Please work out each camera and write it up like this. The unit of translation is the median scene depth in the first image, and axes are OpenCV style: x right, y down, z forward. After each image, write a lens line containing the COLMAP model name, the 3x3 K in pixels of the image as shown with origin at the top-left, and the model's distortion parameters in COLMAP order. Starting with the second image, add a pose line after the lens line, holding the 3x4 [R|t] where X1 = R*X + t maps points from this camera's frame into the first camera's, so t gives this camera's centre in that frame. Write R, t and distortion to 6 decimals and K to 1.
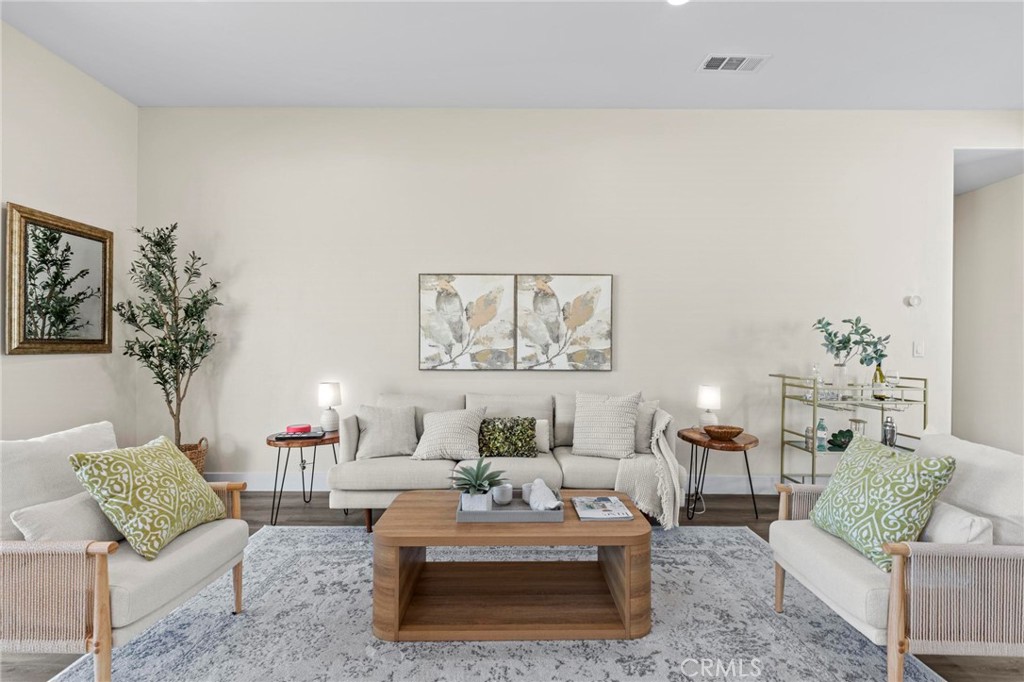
lens RADIAL K [[464.6, 0, 515.5], [0, 464.6, 346.6], [0, 0, 1]] dist [0.008635, -0.000361]
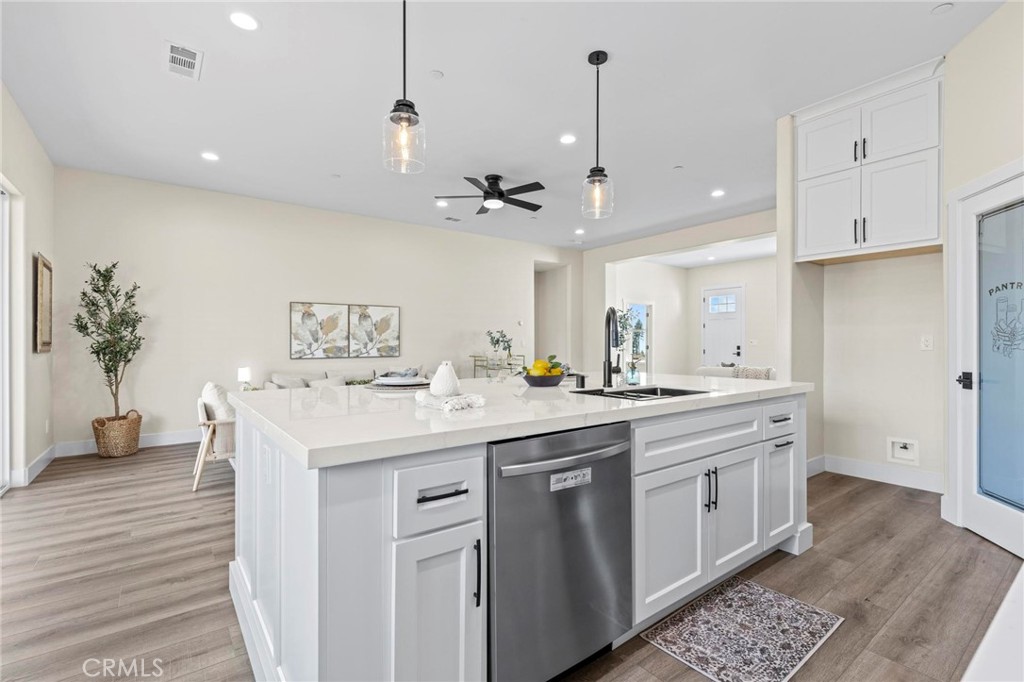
lens RADIAL K [[464.6, 0, 520.5], [0, 464.6, 341.8], [0, 0, 1]] dist [0.008635, -0.000361]
pose [[0.793187, -0.007618, 0.608930, -0.576342], [0.008361, 0.999964, 0.001619, -0.007427], [-0.608920, 0.003807, 0.793222, -0.851272]]
